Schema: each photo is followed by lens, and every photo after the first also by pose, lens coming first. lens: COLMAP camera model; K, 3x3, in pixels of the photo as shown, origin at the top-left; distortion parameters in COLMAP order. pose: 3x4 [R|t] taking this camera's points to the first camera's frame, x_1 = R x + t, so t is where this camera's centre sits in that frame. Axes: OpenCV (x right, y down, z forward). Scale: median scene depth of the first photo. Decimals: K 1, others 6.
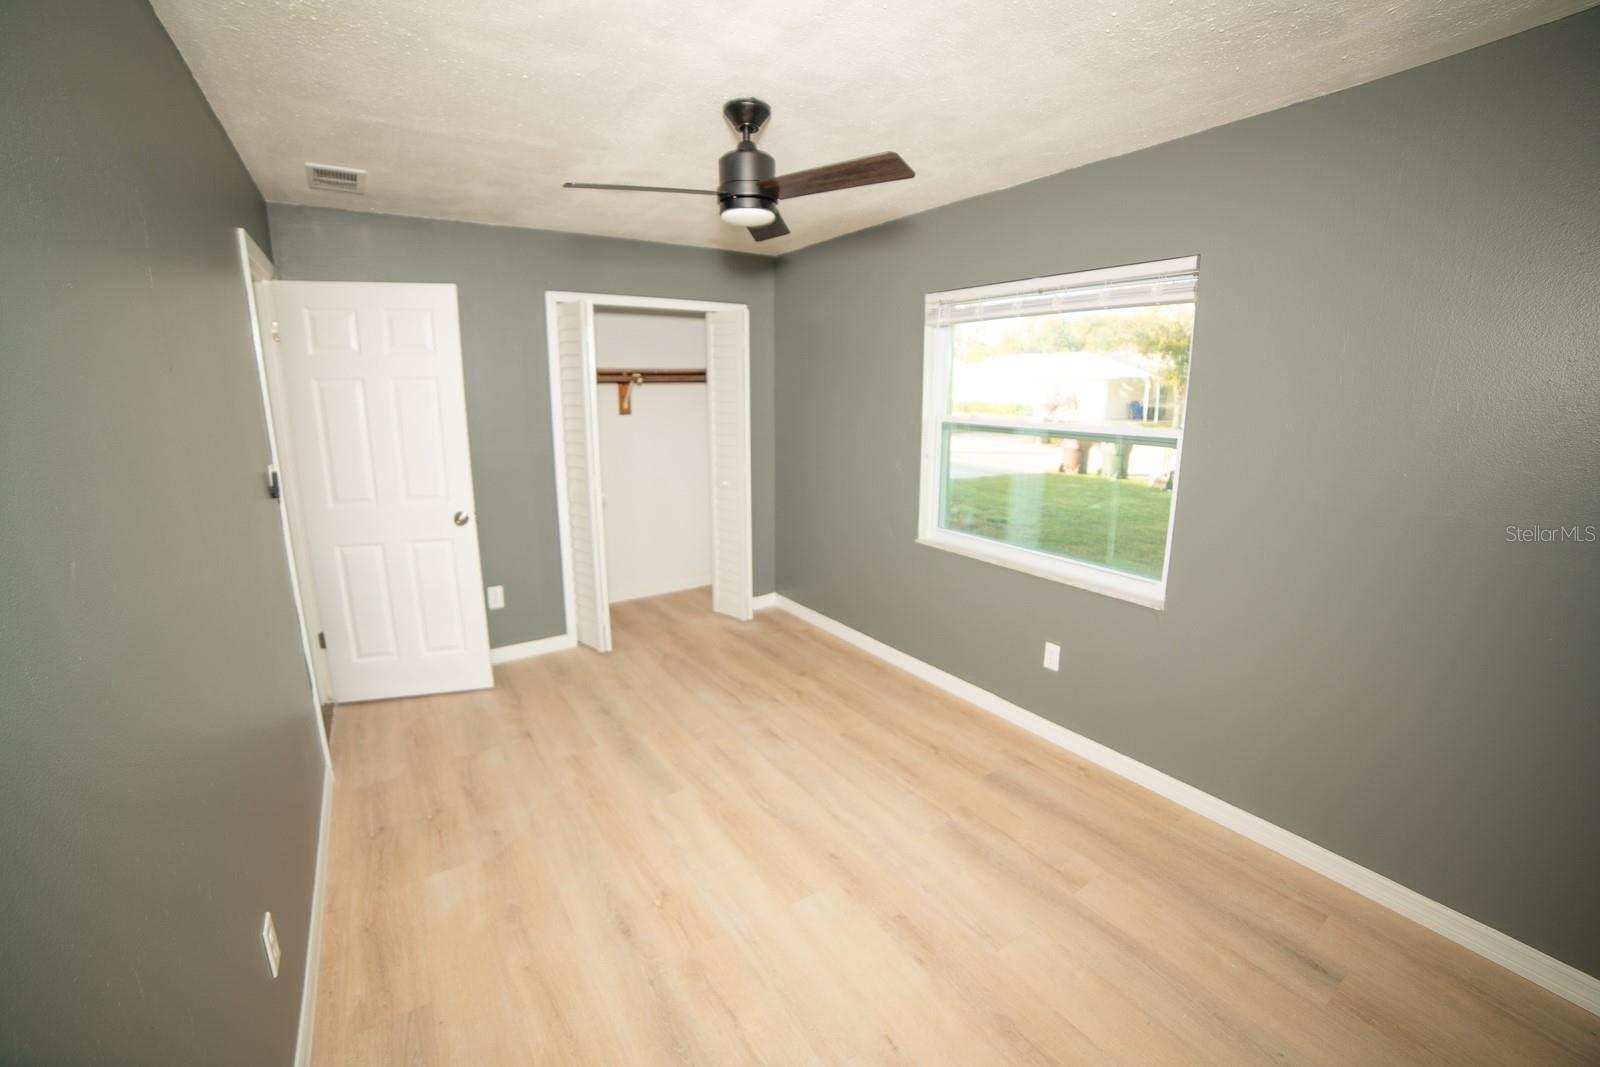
lens RADIAL K [[688.1, 0, 801.8], [0, 688.1, 531.6], [0, 0, 1]] dist [-0.060790, 0.008134]
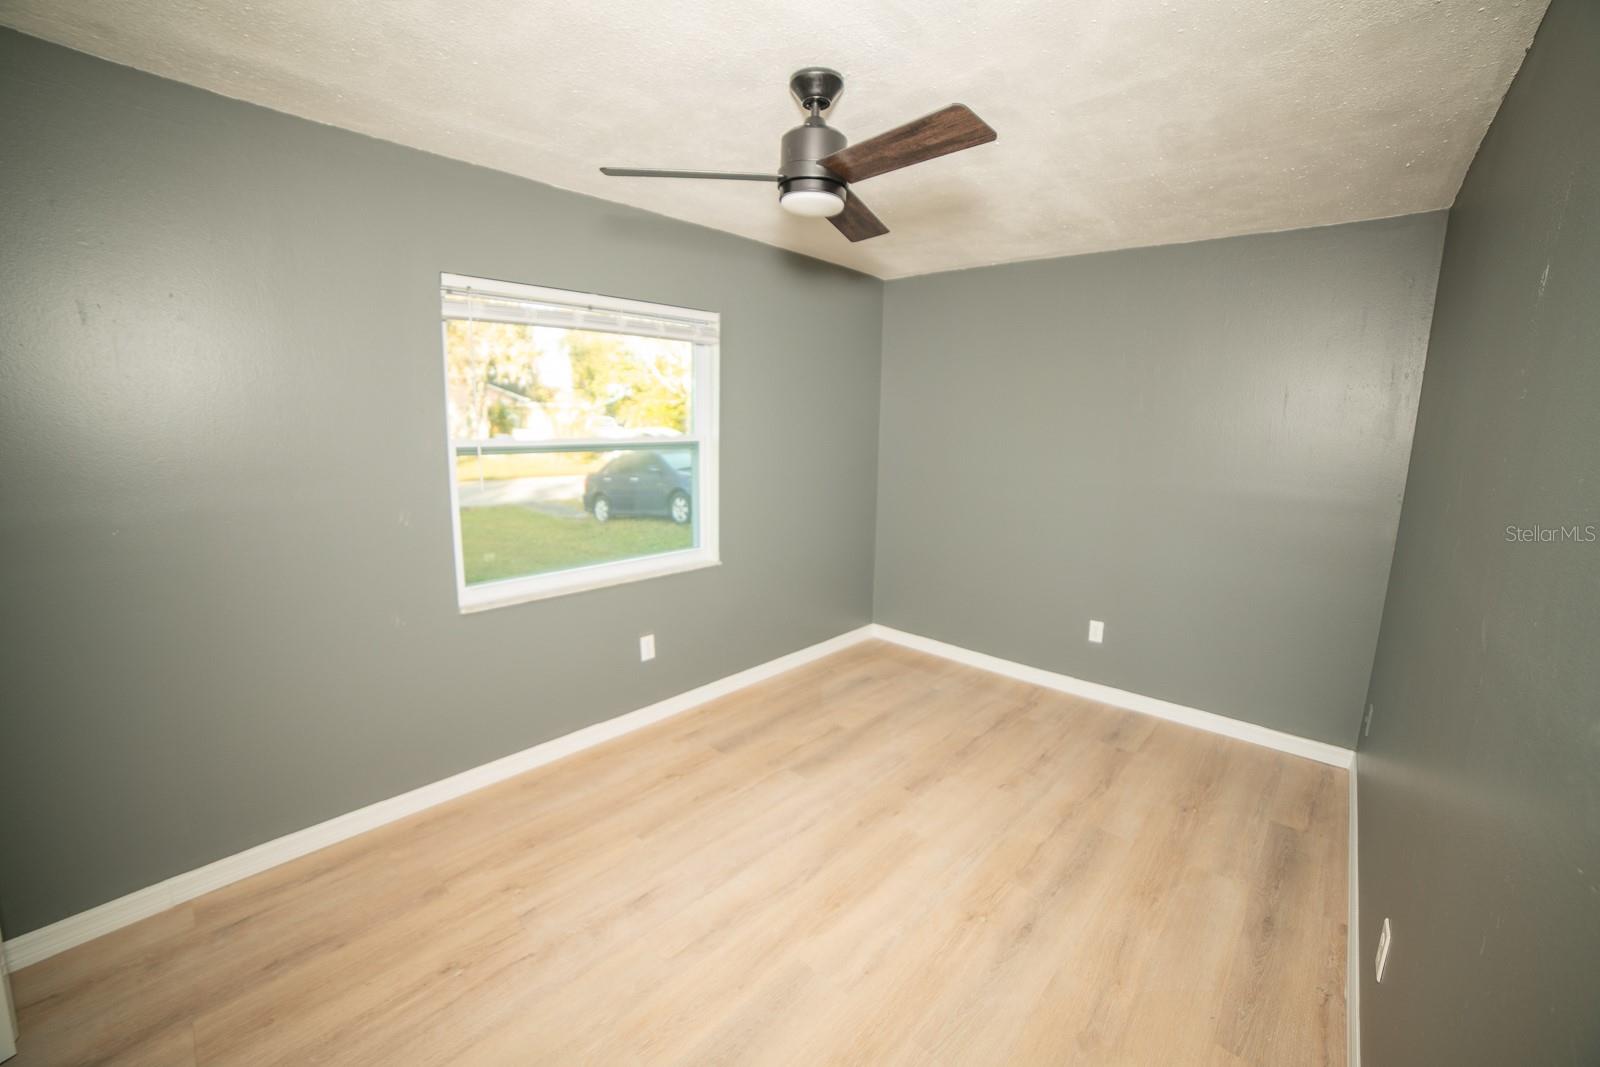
lens RADIAL K [[688.1, 0, 798.4], [0, 688.1, 534.5], [0, 0, 1]] dist [-0.060790, 0.008134]
pose [[-0.295829, -0.151955, 0.943077, -0.786786], [0.167466, 0.963726, 0.207814, -0.199087], [-0.940447, 0.219410, -0.259651, 1.112039]]
